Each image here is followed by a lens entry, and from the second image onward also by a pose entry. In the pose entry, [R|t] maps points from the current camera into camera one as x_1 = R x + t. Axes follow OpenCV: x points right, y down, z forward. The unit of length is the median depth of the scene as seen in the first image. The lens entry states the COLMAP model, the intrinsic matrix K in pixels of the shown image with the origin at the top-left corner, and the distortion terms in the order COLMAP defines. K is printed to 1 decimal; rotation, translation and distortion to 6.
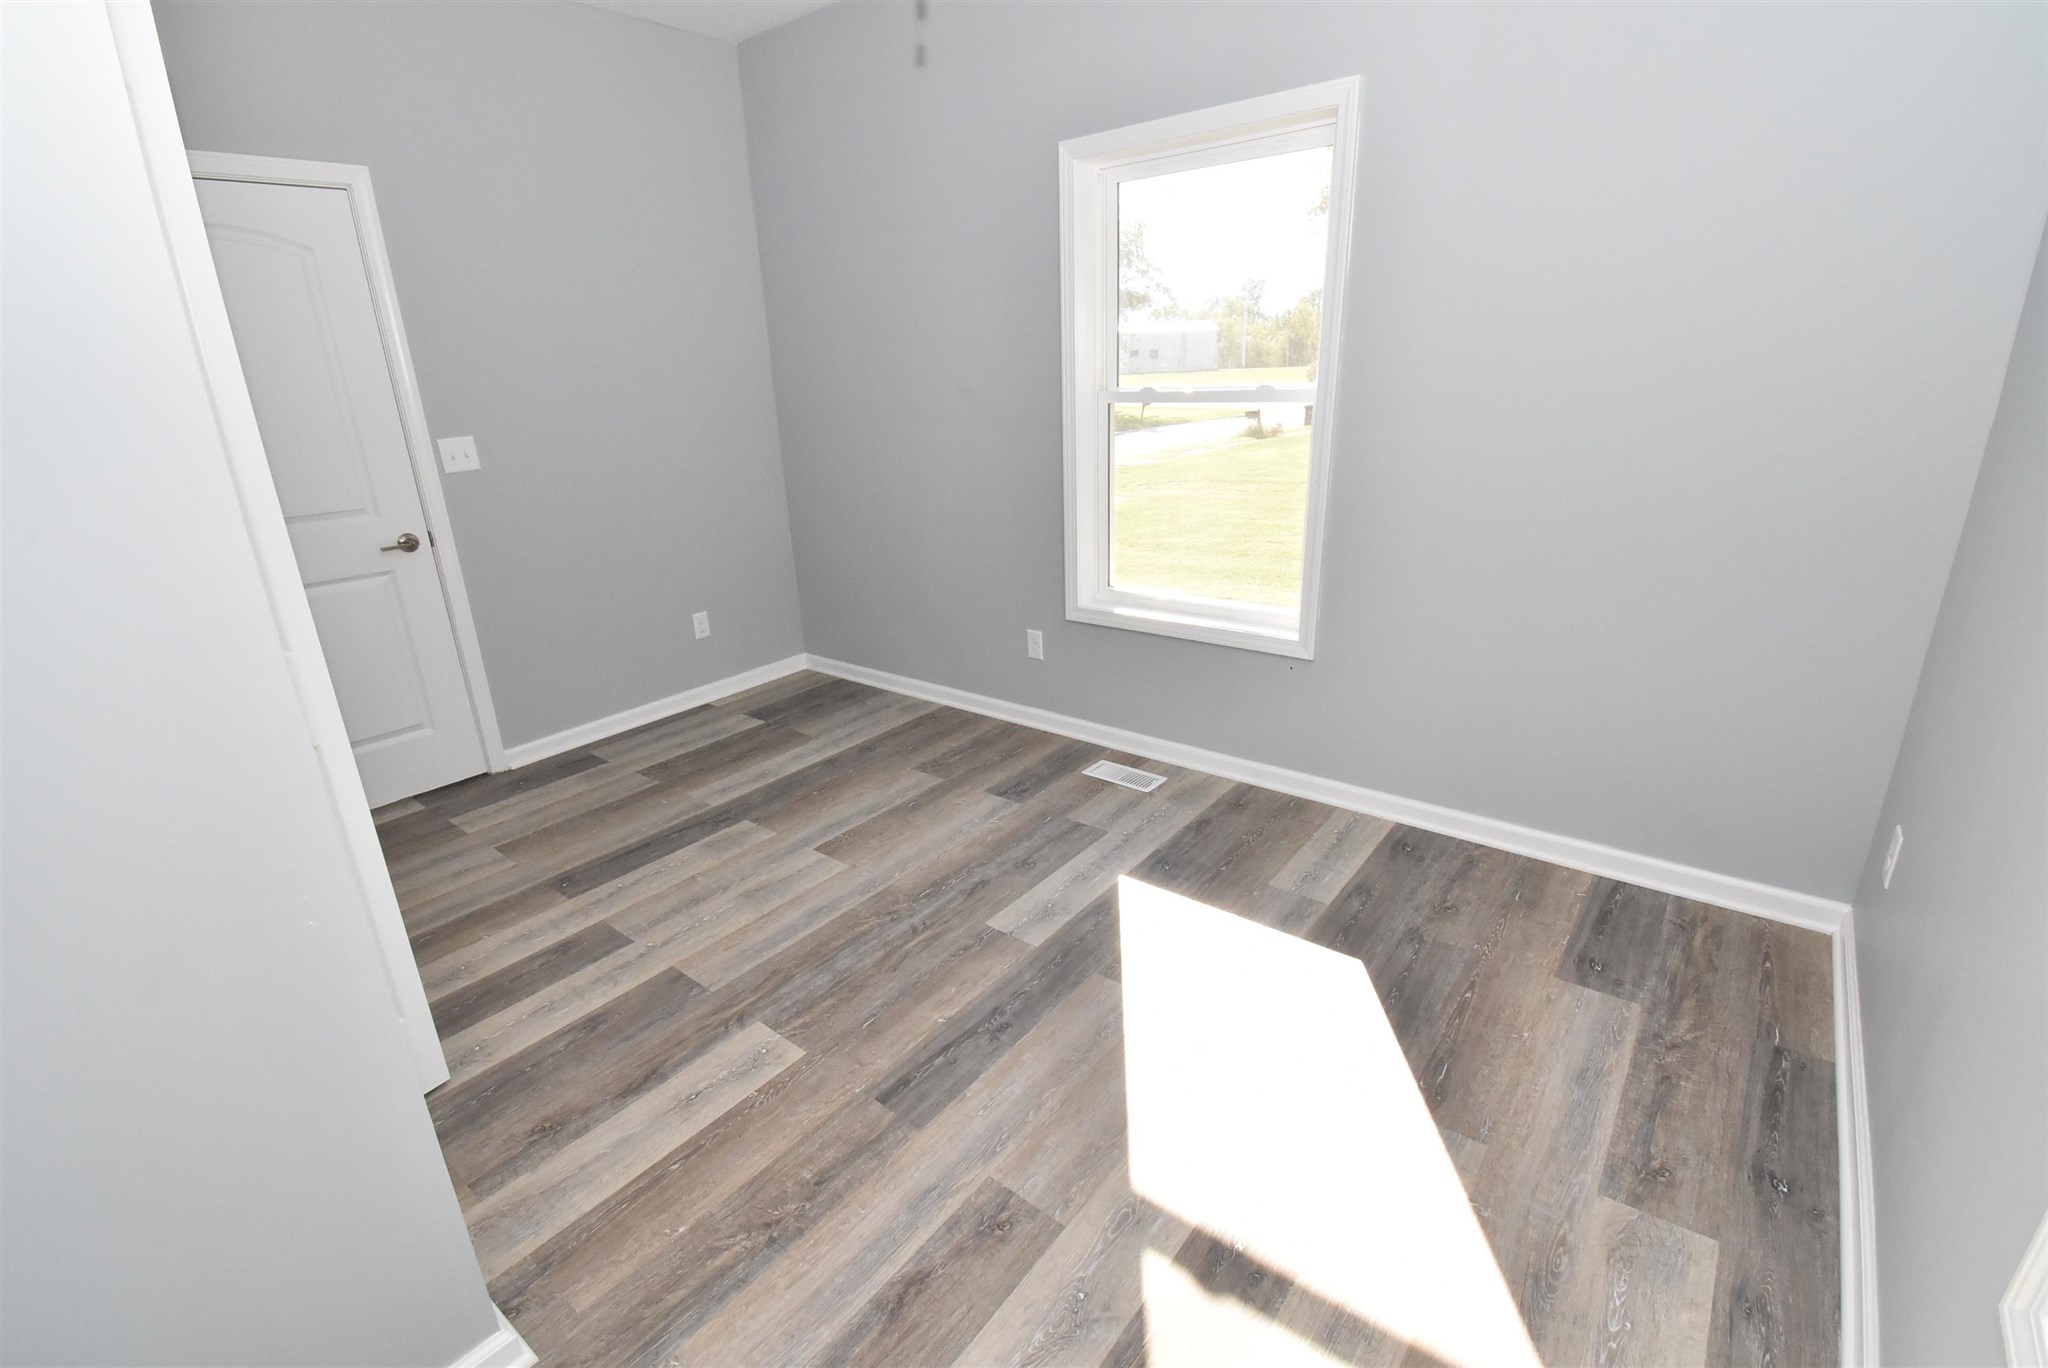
lens RADIAL K [[911.9, 0, 1023.7], [0, 911.9, 681.8], [0, 0, 1]] dist [-0.010295, -0.006319]
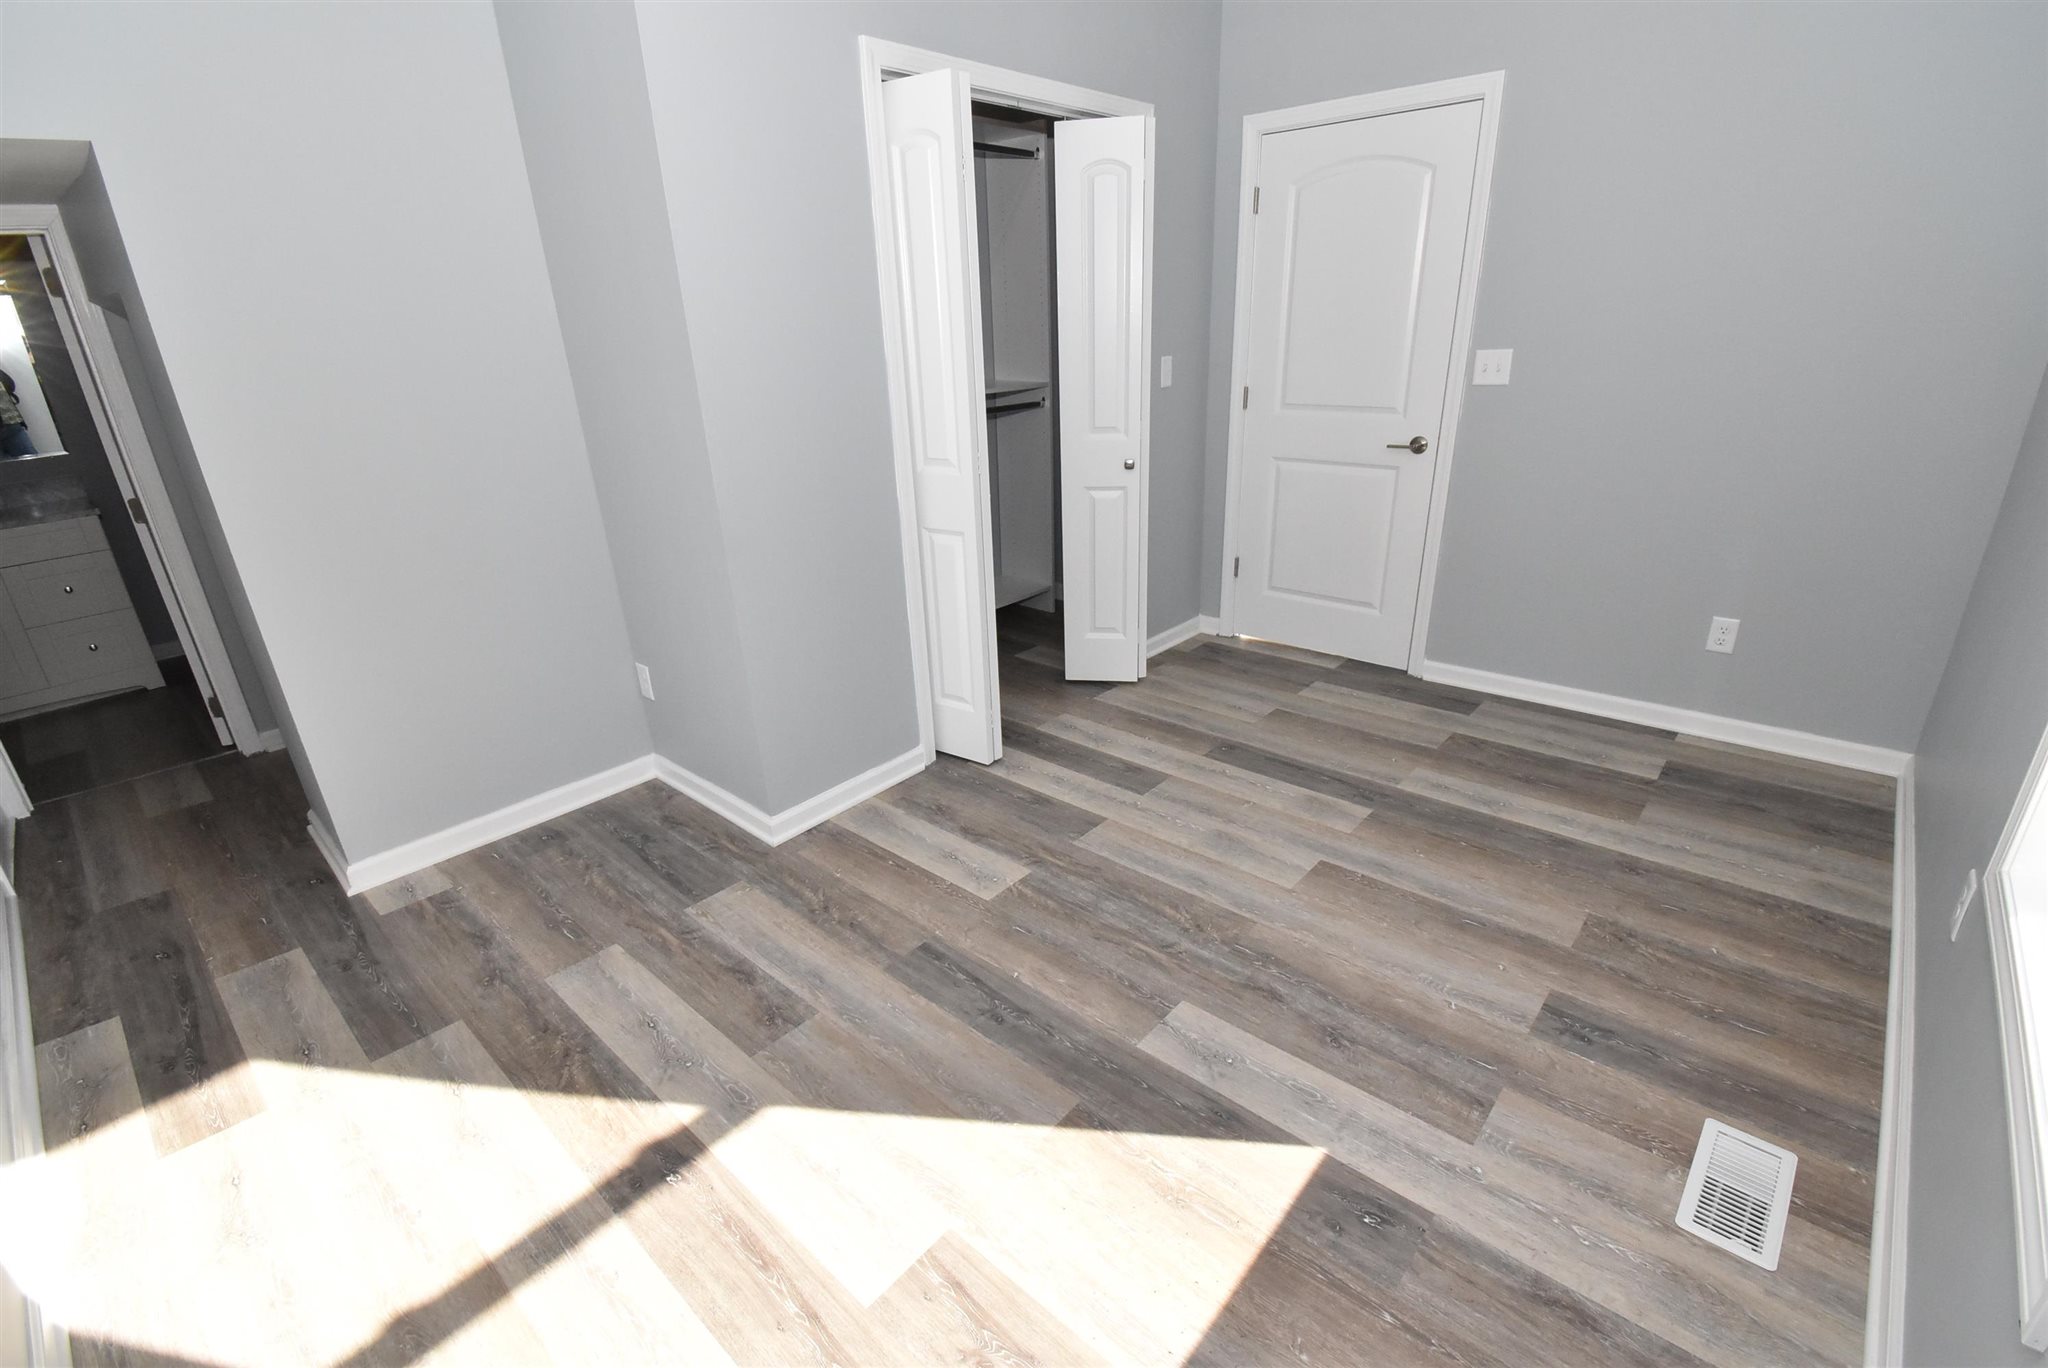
lens RADIAL K [[911.9, 0, 1023.4], [0, 911.9, 685.6], [0, 0, 1]] dist [-0.010295, -0.006319]
pose [[-0.067243, 0.400795, -0.913697, 0.506463], [-0.283068, 0.870477, 0.402669, -0.226458], [0.956740, 0.285715, 0.054919, 0.625163]]
